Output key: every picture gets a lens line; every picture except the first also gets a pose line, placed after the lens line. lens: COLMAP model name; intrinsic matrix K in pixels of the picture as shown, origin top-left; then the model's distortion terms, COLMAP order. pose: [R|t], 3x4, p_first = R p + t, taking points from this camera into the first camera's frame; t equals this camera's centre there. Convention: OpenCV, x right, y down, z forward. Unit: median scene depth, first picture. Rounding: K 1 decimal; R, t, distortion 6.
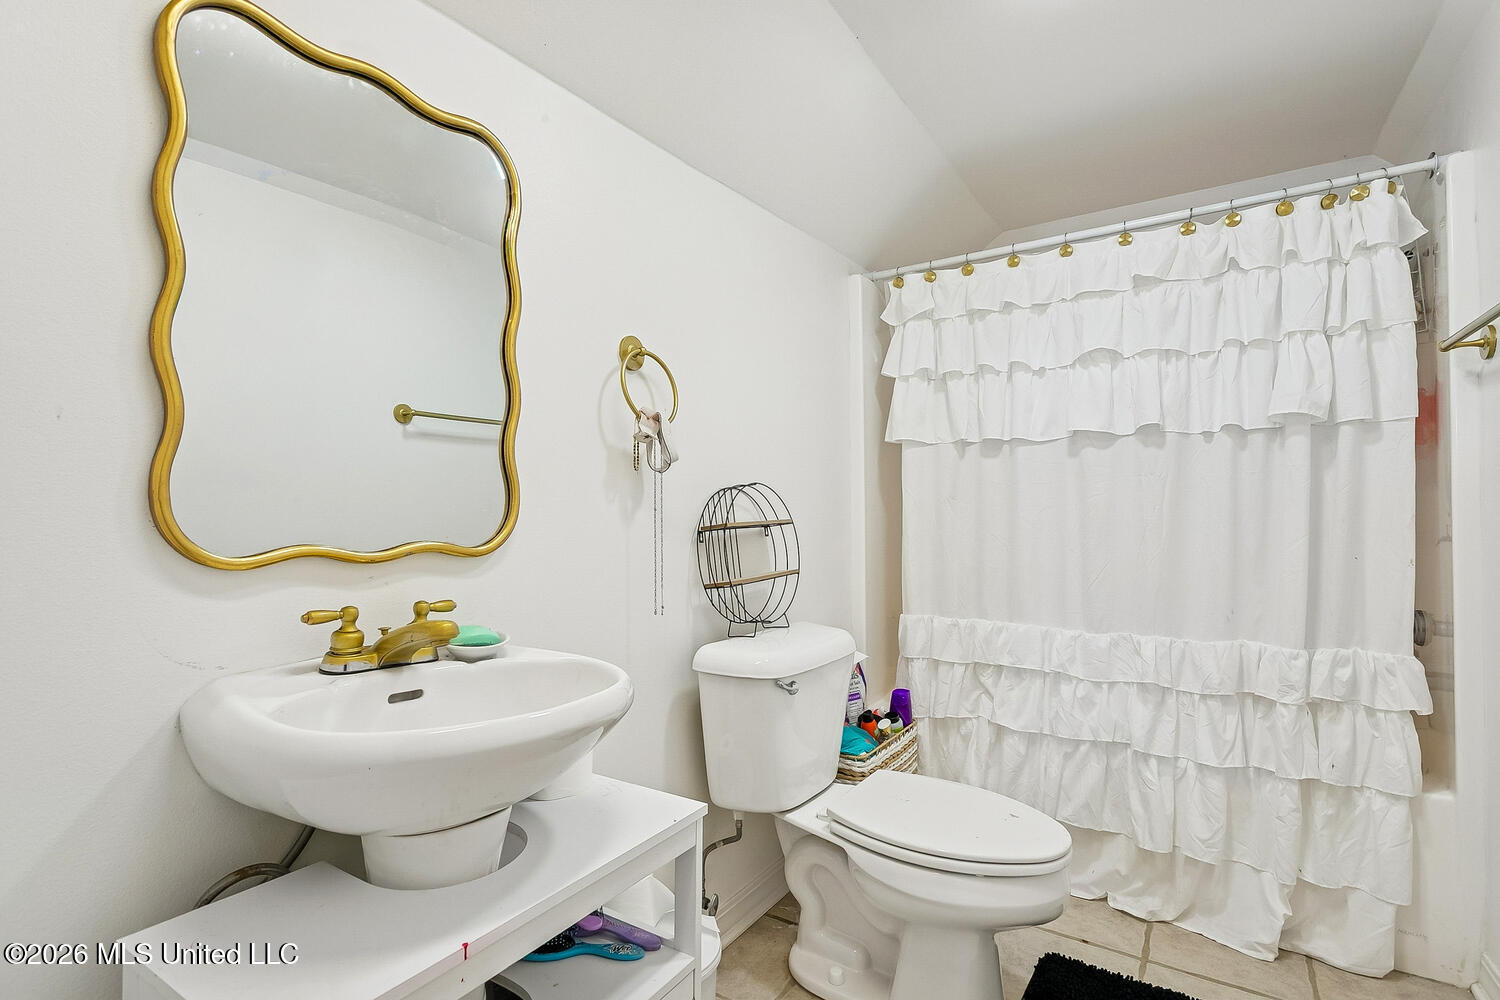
lens RADIAL K [[721.0, 0, 744.2], [0, 721.0, 498.6], [0, 0, 1]] dist [0.000844, 0.000911]
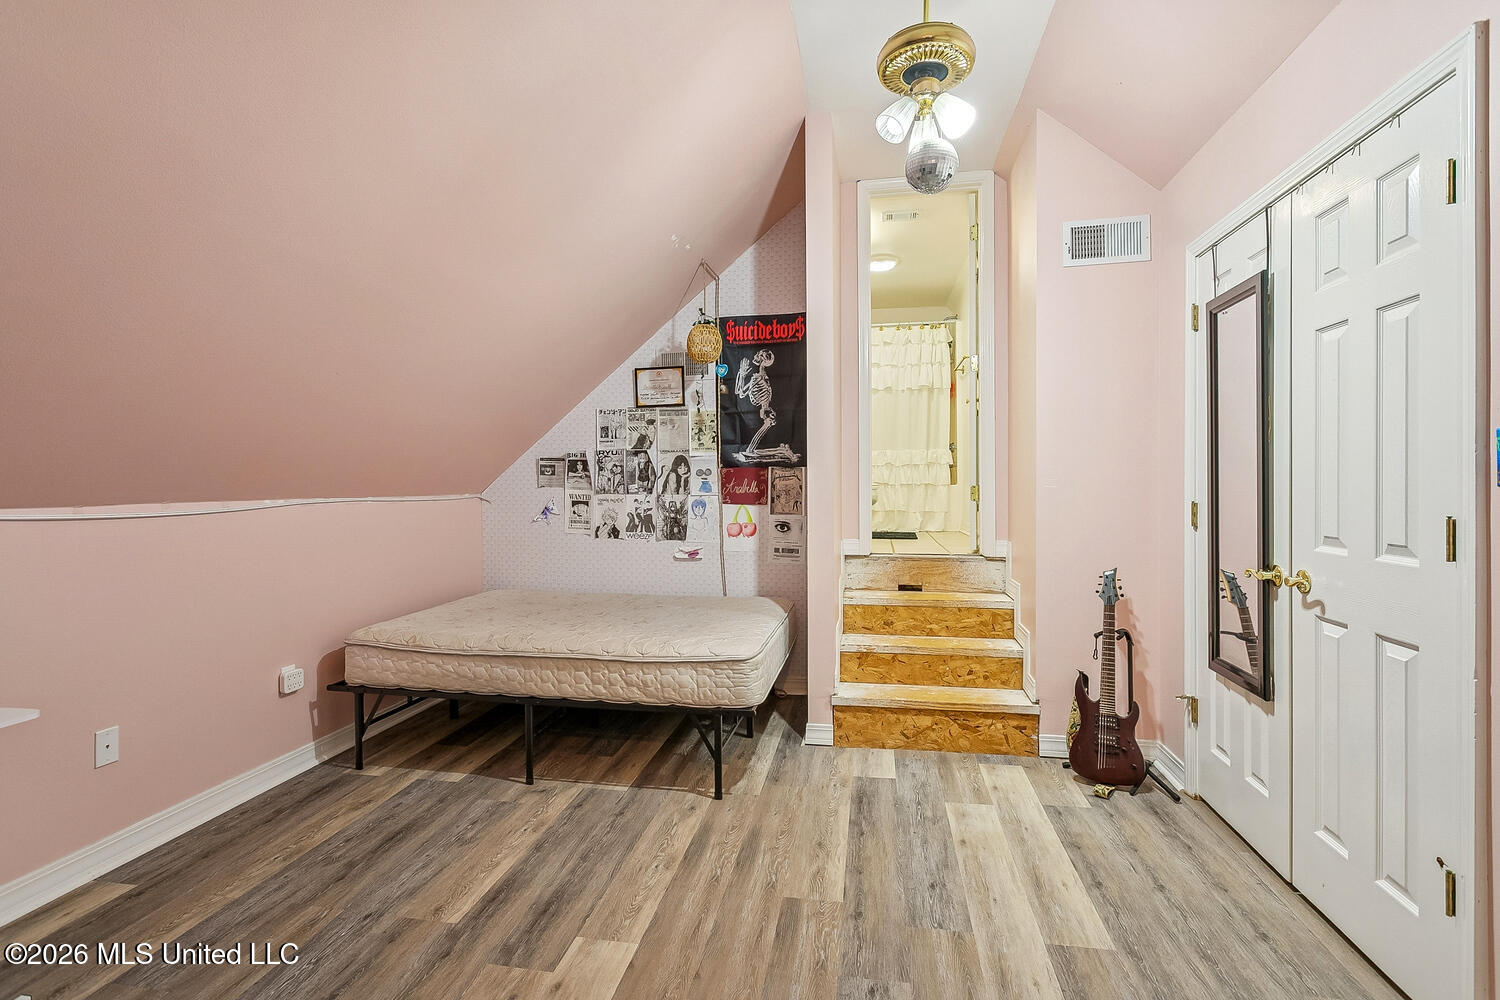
lens RADIAL K [[721.0, 0, 750.6], [0, 721.0, 494.8], [0, 0, 1]] dist [0.000844, 0.000911]
pose [[0.906946, -0.009592, 0.421138, -1.537117], [0.000370, 0.999758, 0.021973, 0.348743], [-0.421247, -0.019773, 0.906731, -1.900646]]
